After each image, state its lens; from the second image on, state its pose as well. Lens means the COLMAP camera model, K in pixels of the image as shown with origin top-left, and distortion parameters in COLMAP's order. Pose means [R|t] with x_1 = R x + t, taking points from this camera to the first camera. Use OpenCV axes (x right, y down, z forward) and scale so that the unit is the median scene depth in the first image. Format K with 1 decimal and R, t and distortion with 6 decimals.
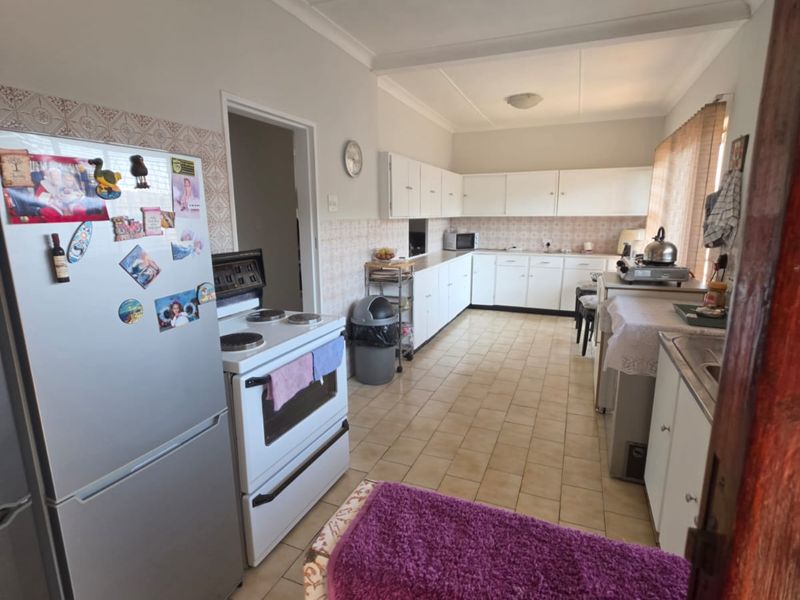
lens RADIAL K [[427.0, 0, 400.0], [0, 427.0, 300.0], [0, 0, 1]] dist [-0.000763, -0.000420]
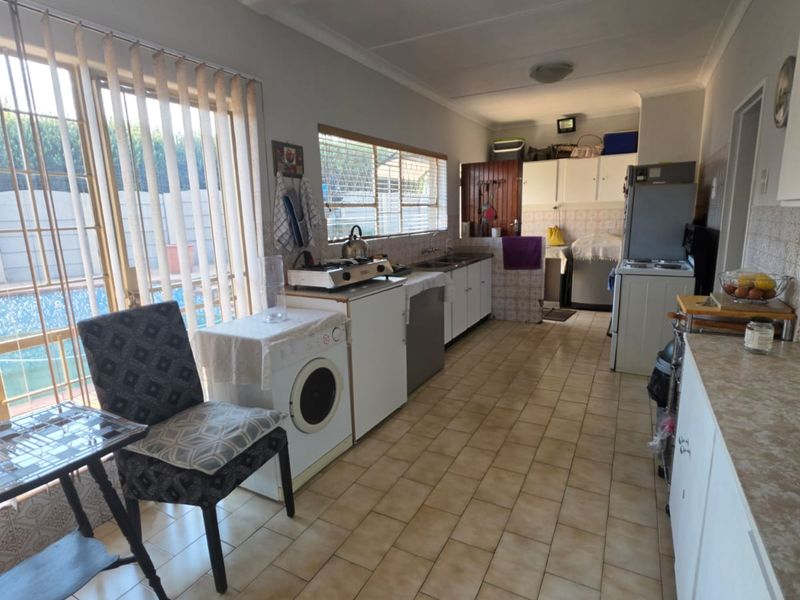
lens RADIAL K [[427.0, 0, 400.0], [0, 427.0, 300.0], [0, 0, 1]] dist [-0.000763, -0.000420]
pose [[-0.993899, 0.013014, 0.109522, 0.271823], [0.054633, 0.920718, 0.386385, -0.273666], [-0.095811, 0.390011, -0.915812, 1.400238]]
